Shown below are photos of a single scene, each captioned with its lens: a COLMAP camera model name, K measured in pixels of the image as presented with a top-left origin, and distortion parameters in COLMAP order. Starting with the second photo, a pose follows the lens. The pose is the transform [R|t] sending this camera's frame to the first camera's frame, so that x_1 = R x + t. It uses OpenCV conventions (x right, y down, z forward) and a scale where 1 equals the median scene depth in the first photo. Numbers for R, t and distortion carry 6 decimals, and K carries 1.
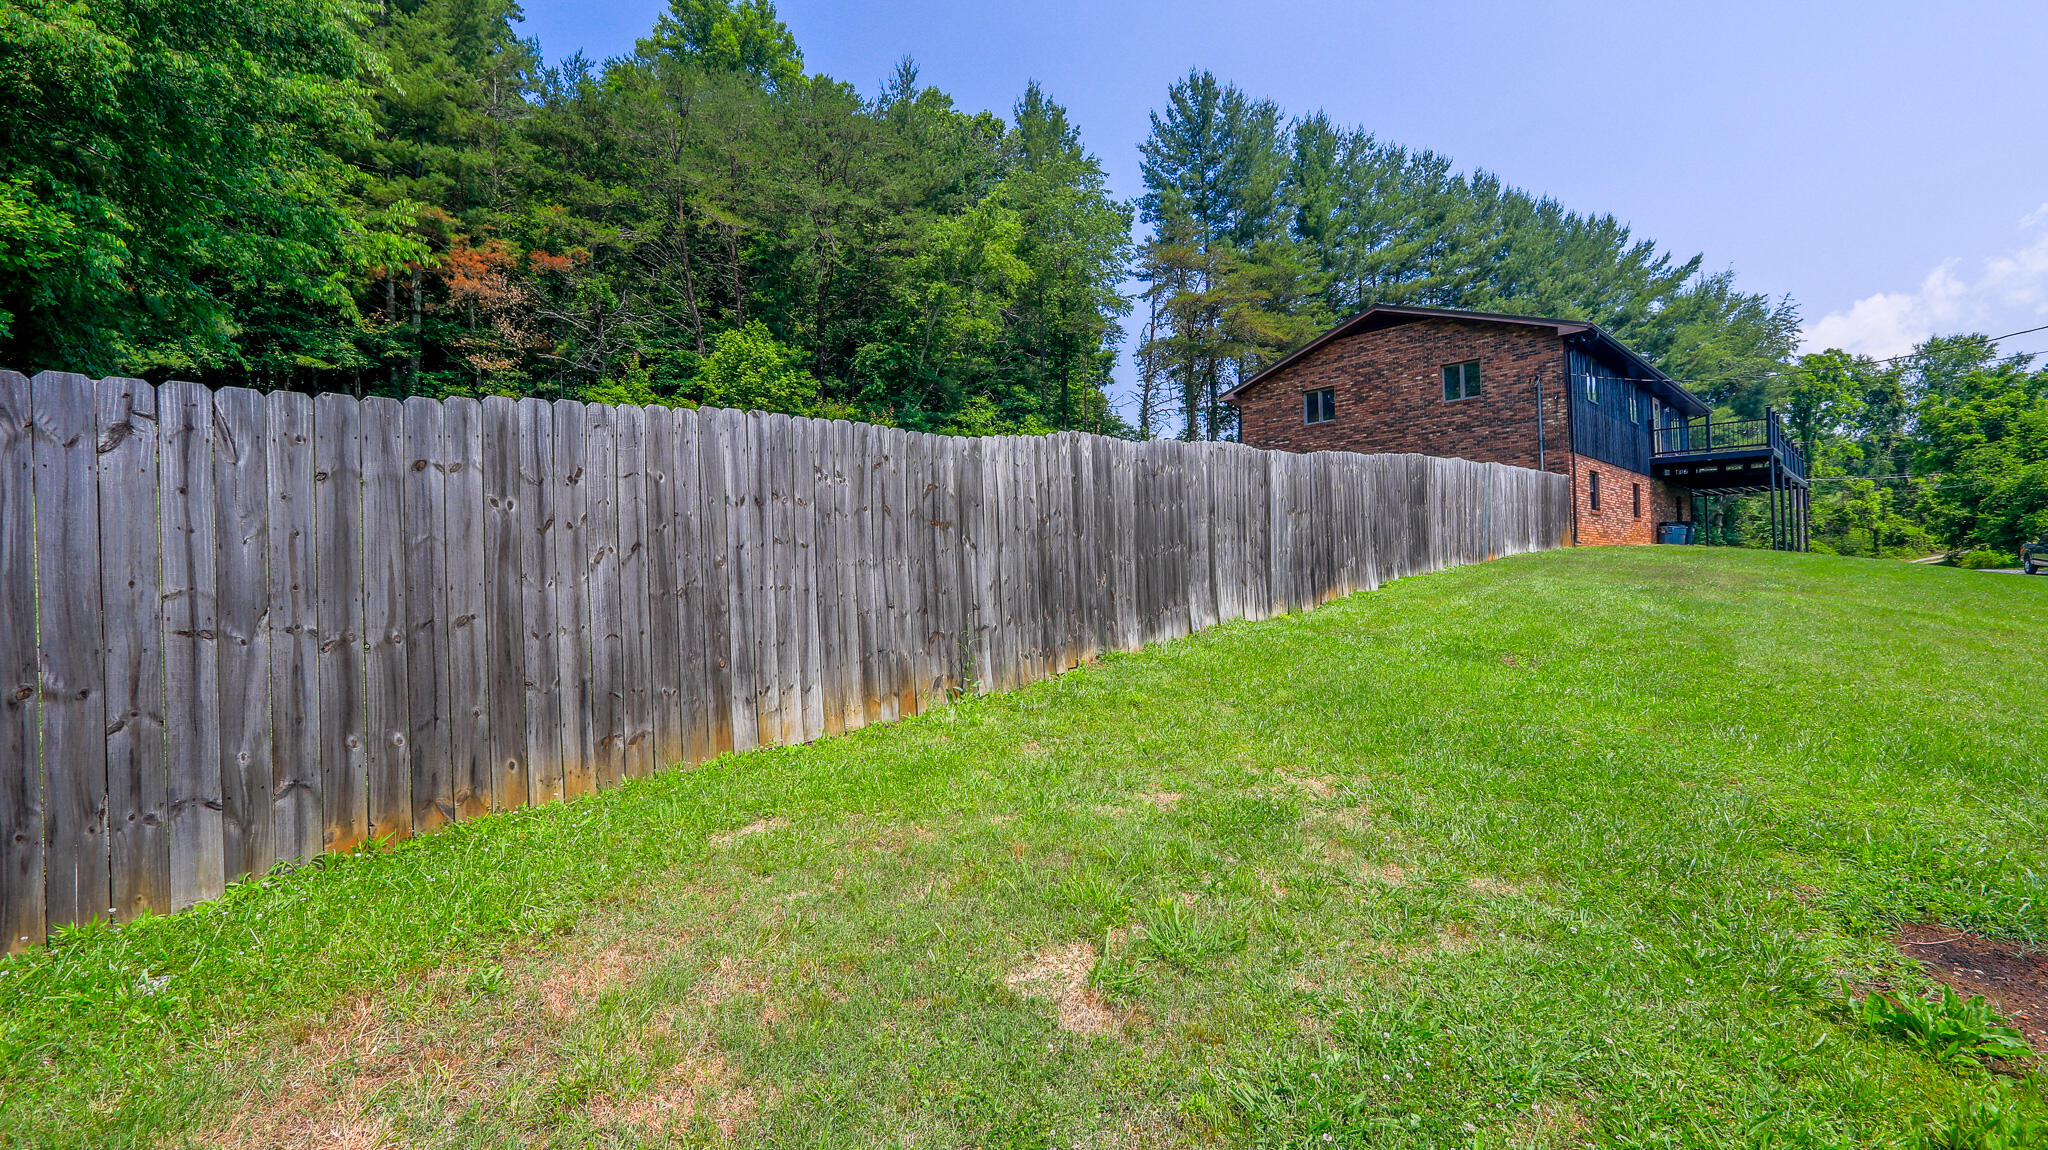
lens RADIAL K [[931.7, 0, 1011.4], [0, 931.7, 571.9], [0, 0, 1]] dist [0.005077, -0.003356]
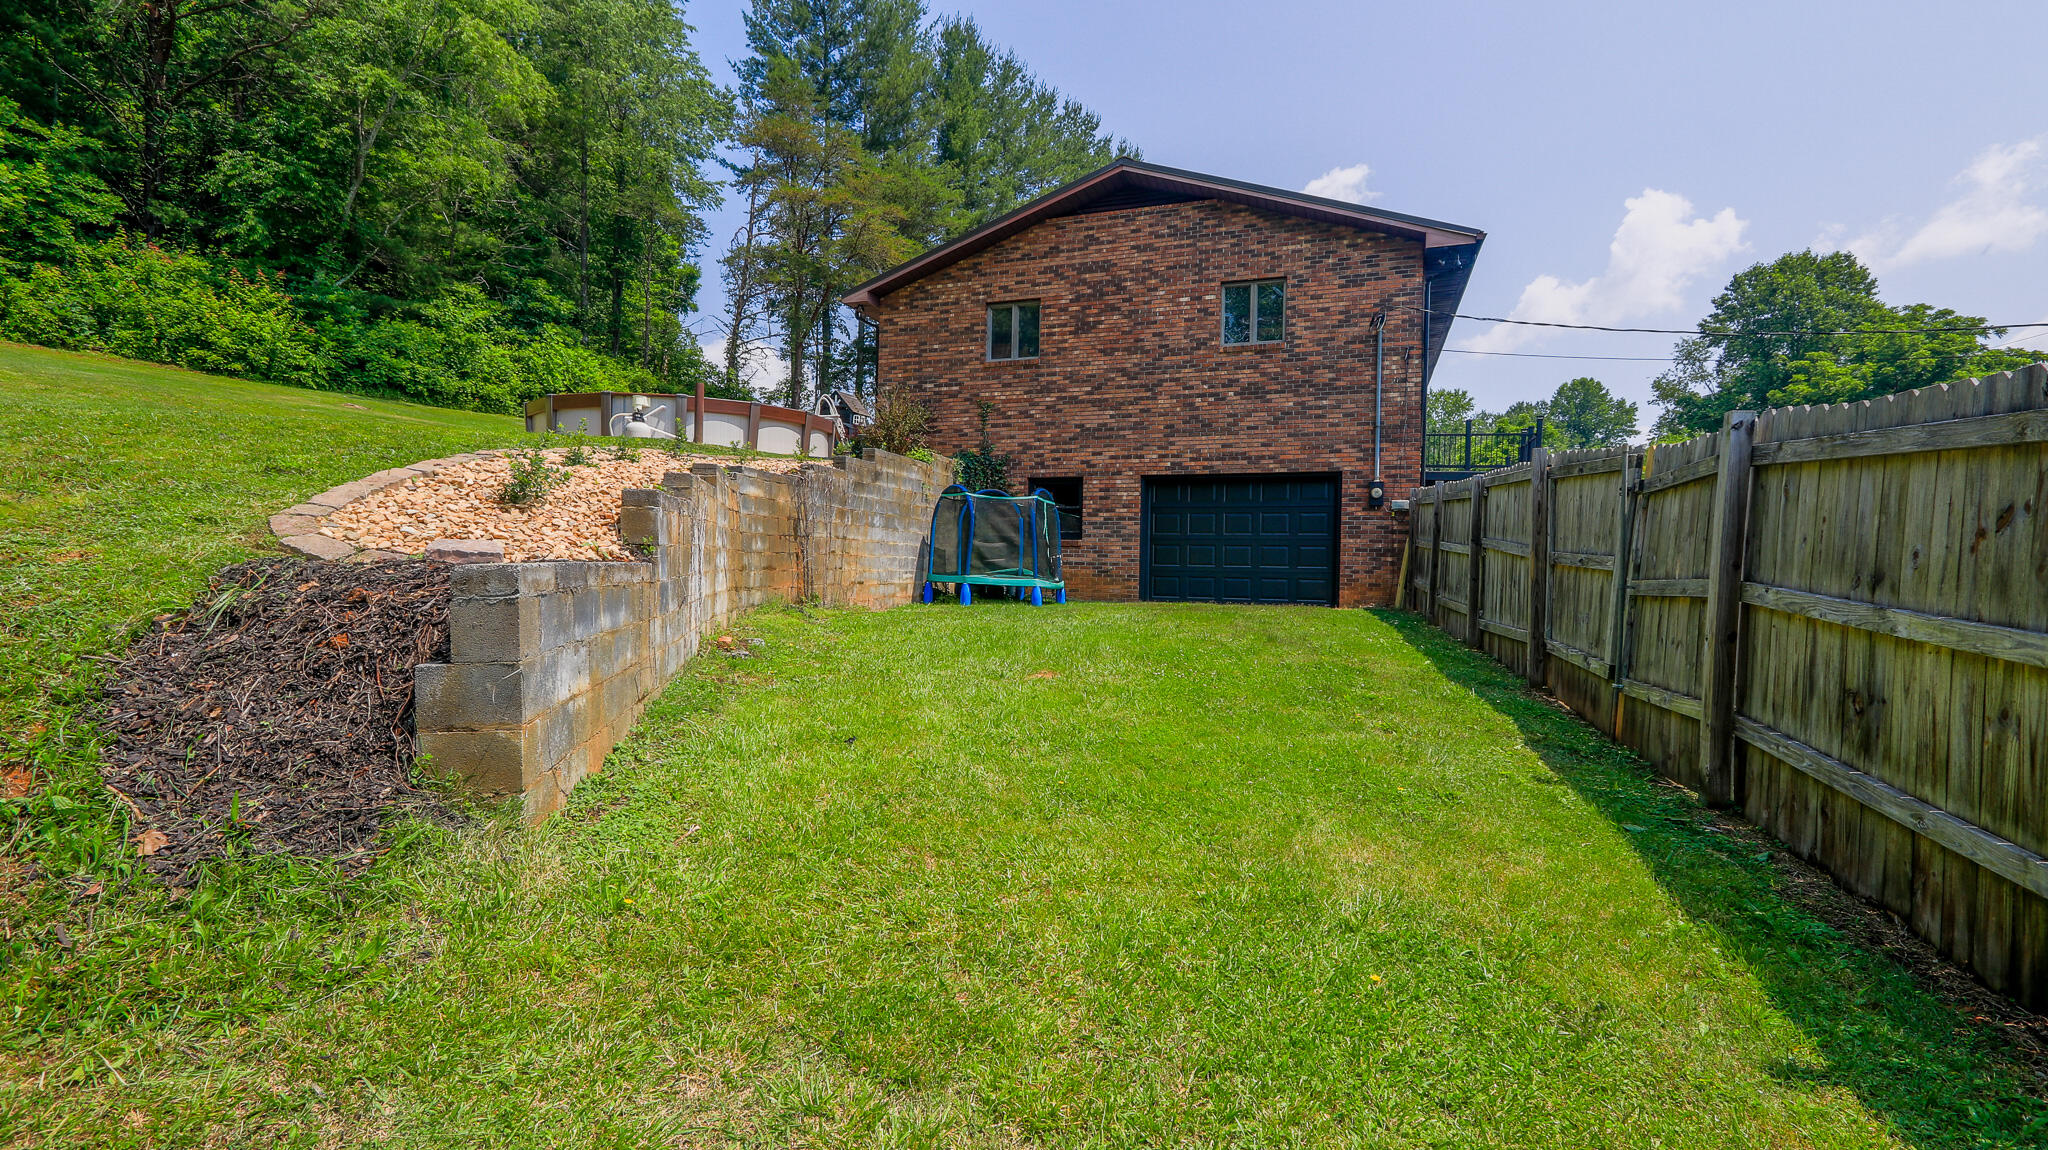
lens RADIAL K [[931.7, 0, 1011.1], [0, 931.7, 578.5], [0, 0, 1]] dist [0.005077, -0.003356]
pose [[0.911202, 0.039830, 0.410030, 0.051984], [-0.054265, 0.998247, 0.023624, -0.020366], [-0.408371, -0.043776, 0.911766, 0.247601]]
